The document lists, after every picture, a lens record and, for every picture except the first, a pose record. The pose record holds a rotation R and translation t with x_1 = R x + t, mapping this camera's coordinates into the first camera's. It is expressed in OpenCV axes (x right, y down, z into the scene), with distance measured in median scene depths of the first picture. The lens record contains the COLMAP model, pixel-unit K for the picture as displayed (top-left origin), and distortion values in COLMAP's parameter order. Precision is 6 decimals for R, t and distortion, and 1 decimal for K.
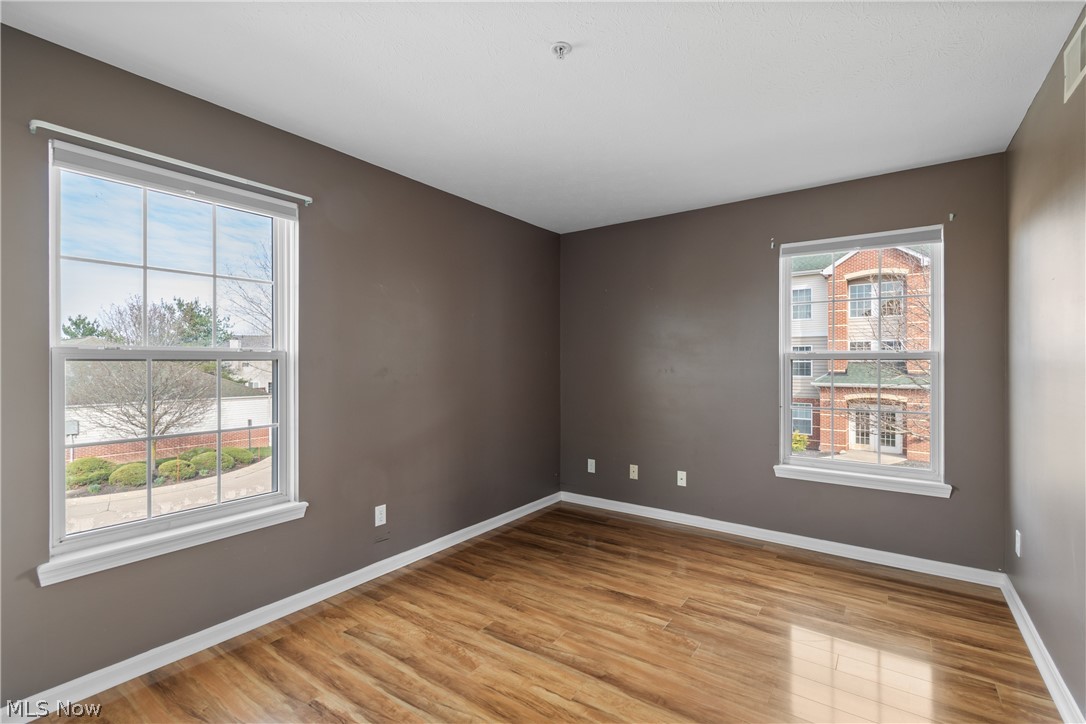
lens RADIAL K [[483.5, 0, 545.6], [0, 483.5, 363.3], [0, 0, 1]] dist [0.002751, -0.002004]
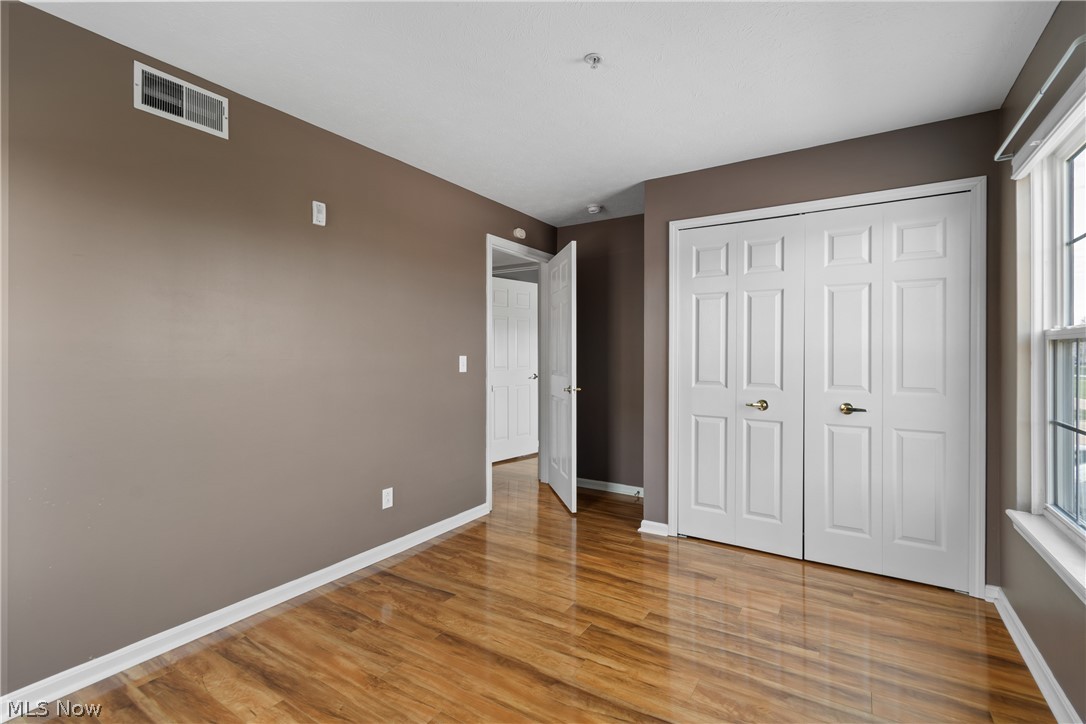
lens RADIAL K [[483.5, 0, 543.9], [0, 483.5, 358.9], [0, 0, 1]] dist [0.002751, -0.002004]
pose [[-0.999028, 0.000258, -0.044083, 0.179917], [0.000007, 0.999984, 0.005698, 0.023923], [0.044083, 0.005692, -0.999012, 1.937395]]
